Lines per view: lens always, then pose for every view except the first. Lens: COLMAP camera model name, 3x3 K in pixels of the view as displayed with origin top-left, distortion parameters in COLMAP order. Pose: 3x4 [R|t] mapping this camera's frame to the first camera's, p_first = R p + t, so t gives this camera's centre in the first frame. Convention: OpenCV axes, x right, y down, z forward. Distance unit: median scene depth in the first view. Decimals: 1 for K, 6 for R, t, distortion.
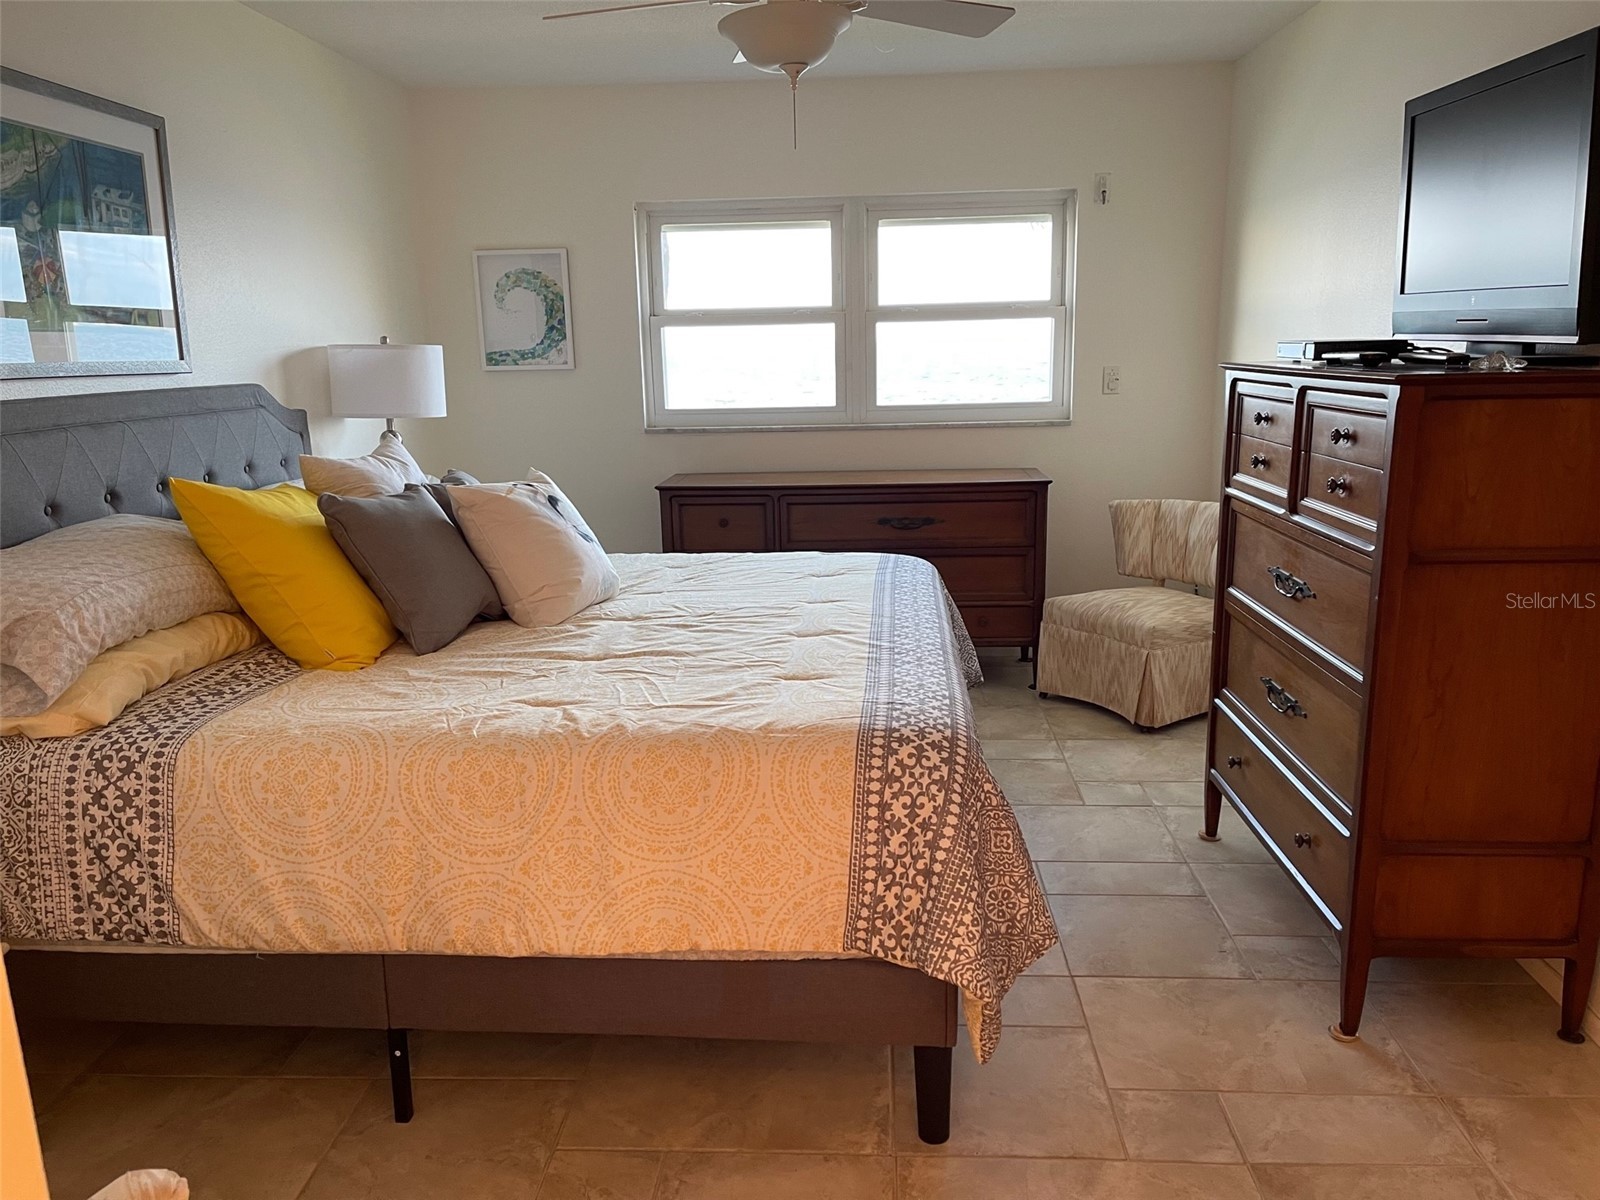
lens RADIAL K [[1205.0, 0, 796.8], [0, 1205.0, 612.0], [0, 0, 1]] dist [0.073688, -0.089059]
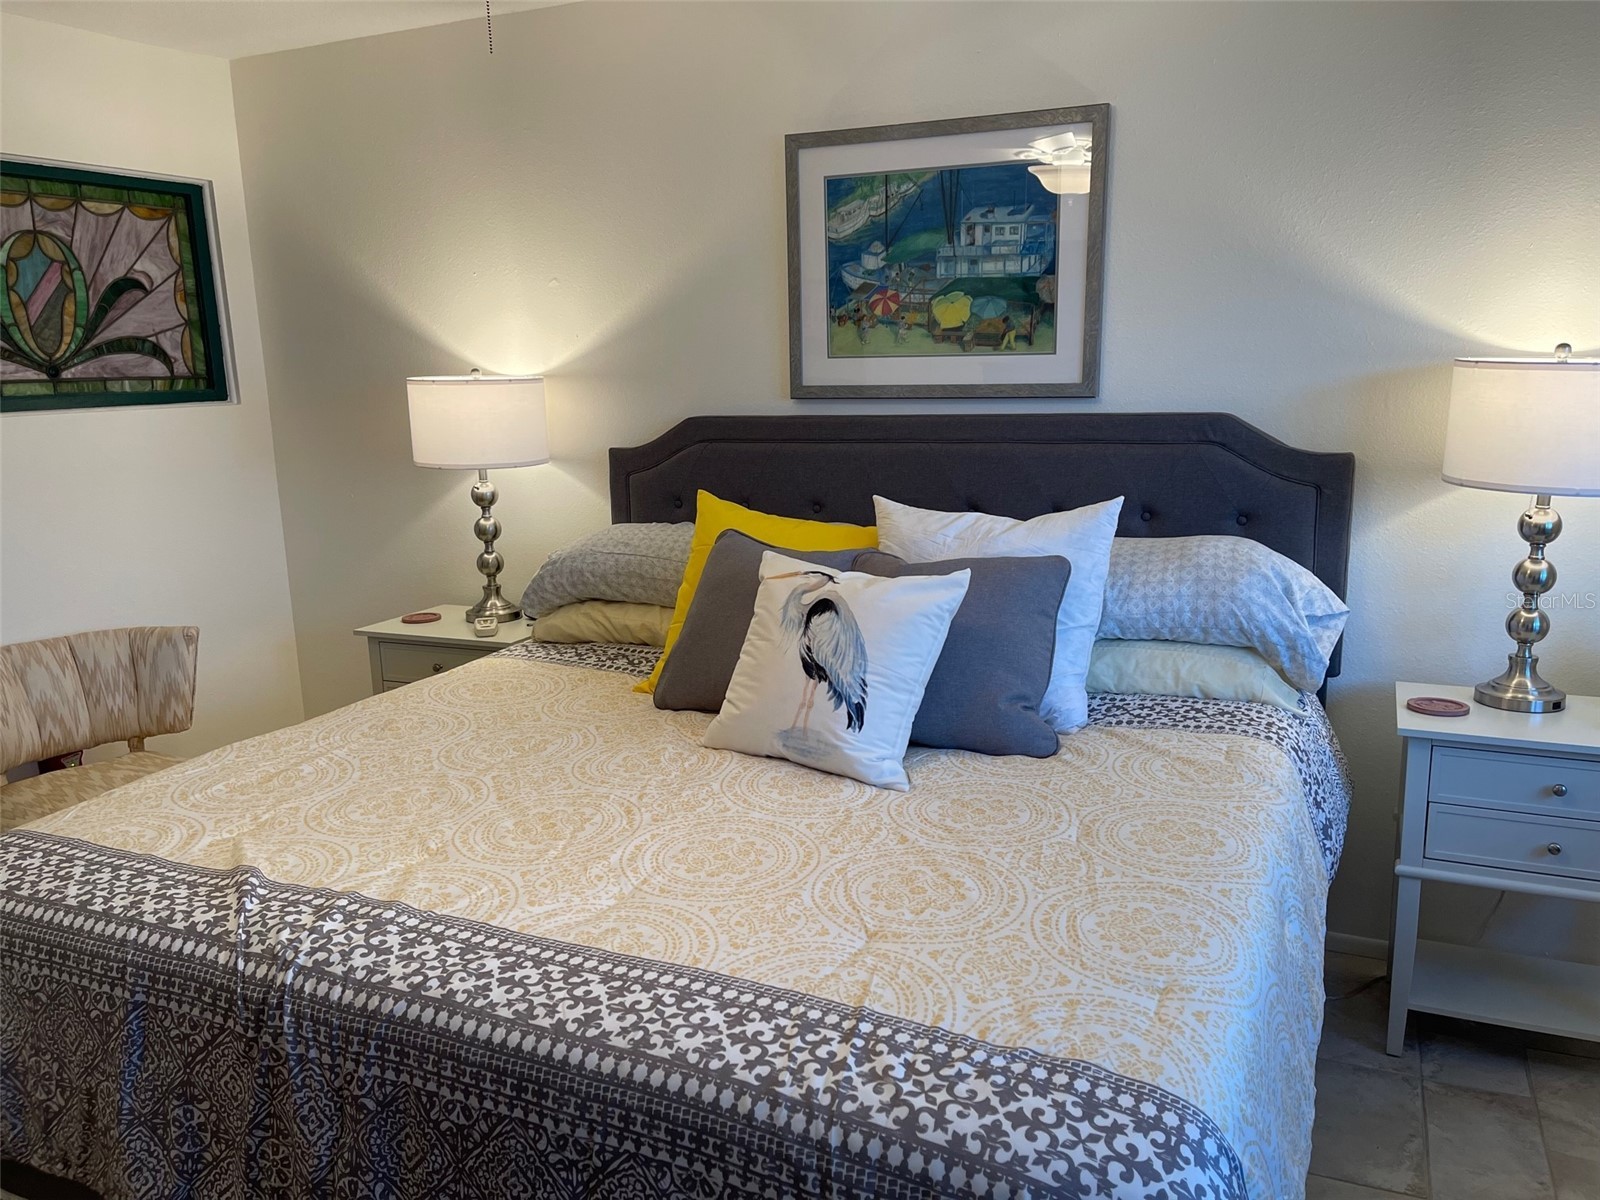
lens RADIAL K [[1296.8, 0, 798.8], [0, 1296.8, 601.6], [0, 0, 1]] dist [0.081372, -0.000885]
pose [[-0.367763, 0.185458, -0.911239, 0.640176], [-0.178231, 0.947687, 0.264807, -0.373728], [0.912680, 0.259797, -0.315469, 1.597075]]
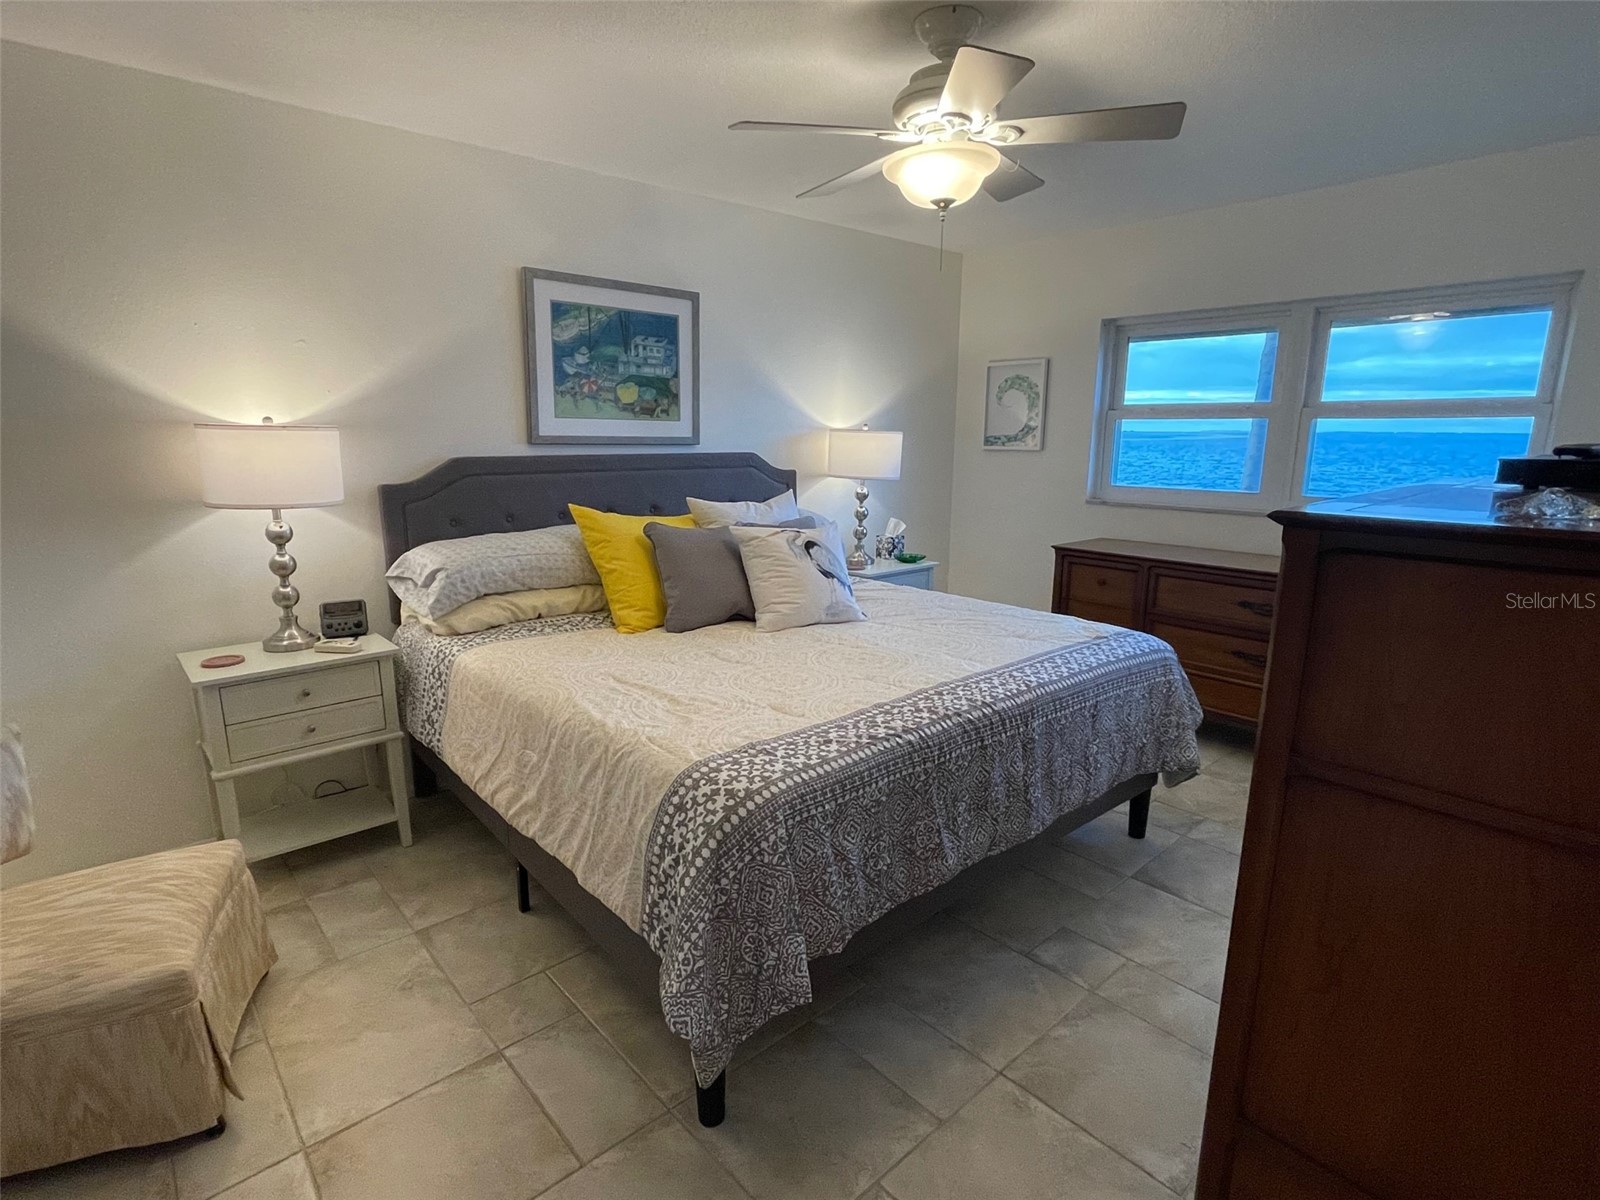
lens RADIAL K [[810.9, 0, 795.8], [0, 810.9, 611.3], [0, 0, 1]] dist [0.000672, -0.001969]
pose [[0.708954, 0.177477, -0.682559, 0.559470], [-0.172366, 0.982072, 0.076324, -0.109877], [0.683868, 0.063540, 0.726834, 0.414967]]
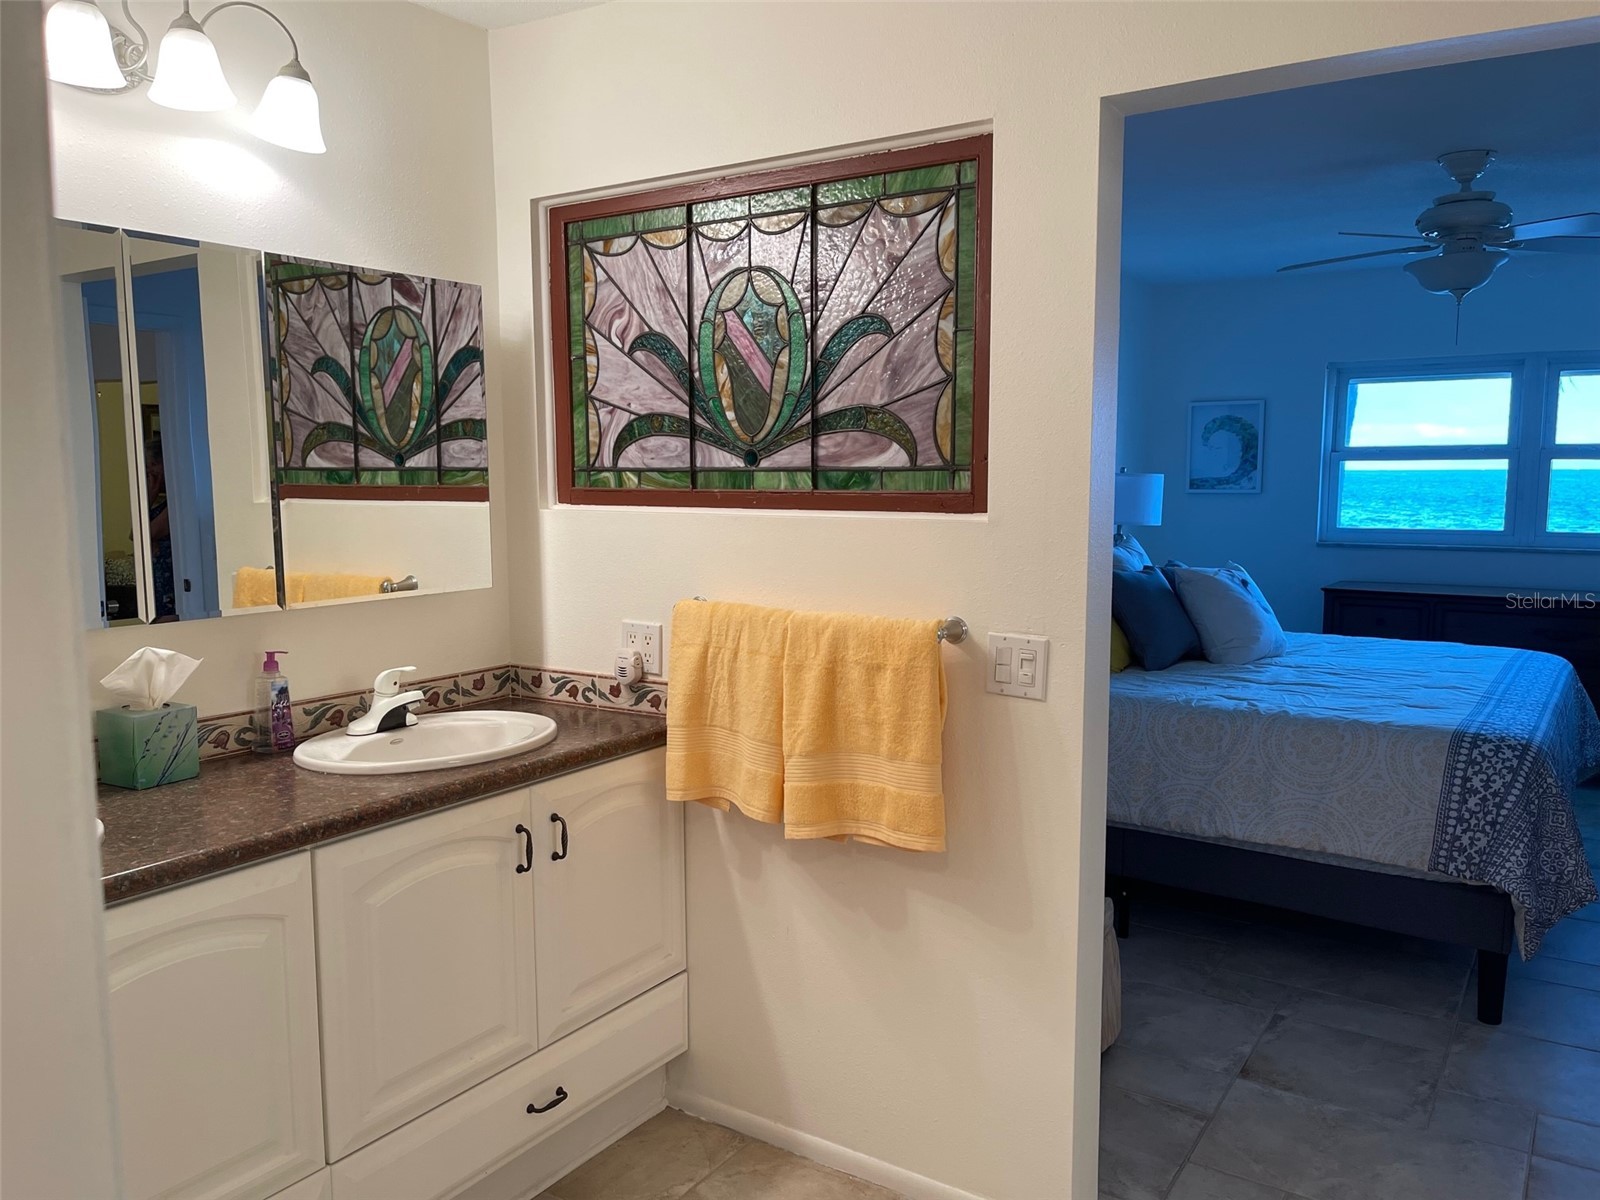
lens RADIAL K [[1205.0, 0, 808.3], [0, 1205.0, 625.8], [0, 0, 1]] dist [0.073688, -0.089059]
pose [[0.868614, 0.080131, -0.488968, 0.075479], [-0.122321, 0.990971, -0.054896, 0.130910], [0.480154, 0.107495, 0.870573, -0.648227]]
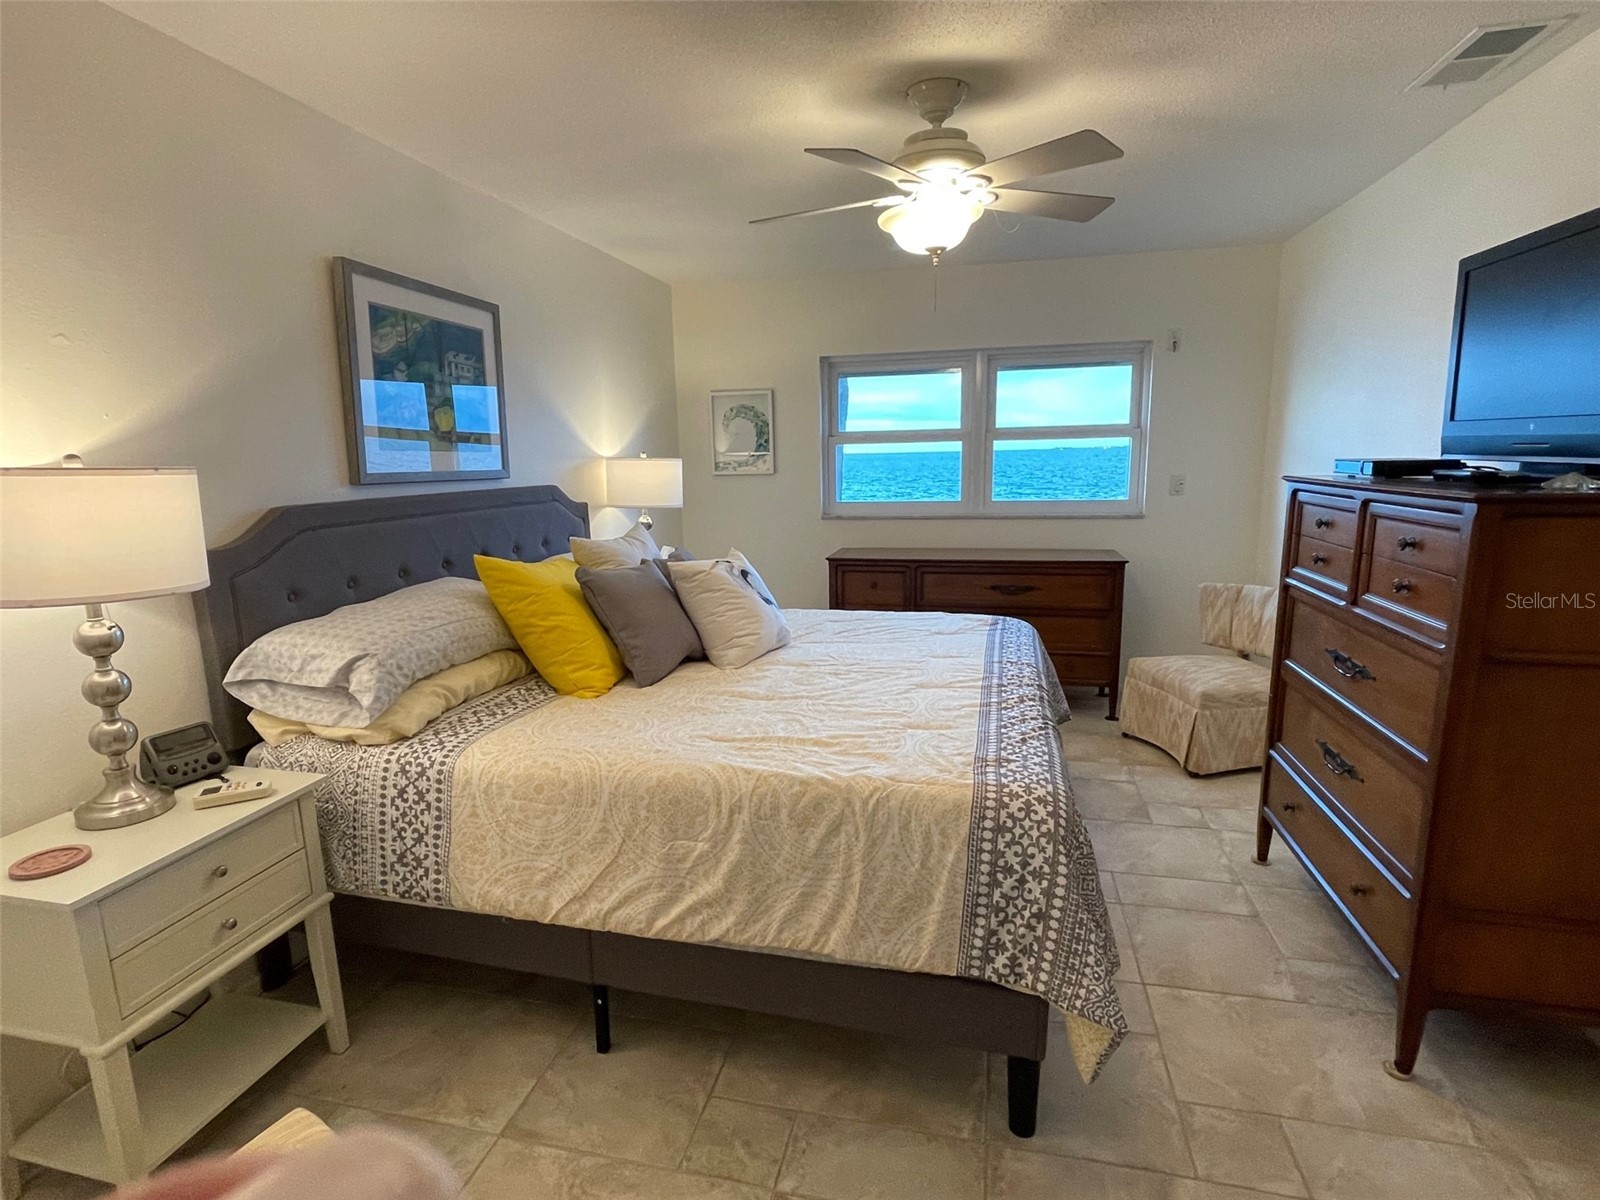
lens RADIAL K [[810.9, 0, 790.6], [0, 810.9, 610.5], [0, 0, 1]] dist [0.000672, -0.001969]
pose [[0.985067, 0.034895, -0.168600, 0.003613], [-0.039127, 0.998996, -0.021840, -0.042860], [0.167669, 0.028111, 0.985443, 0.152695]]
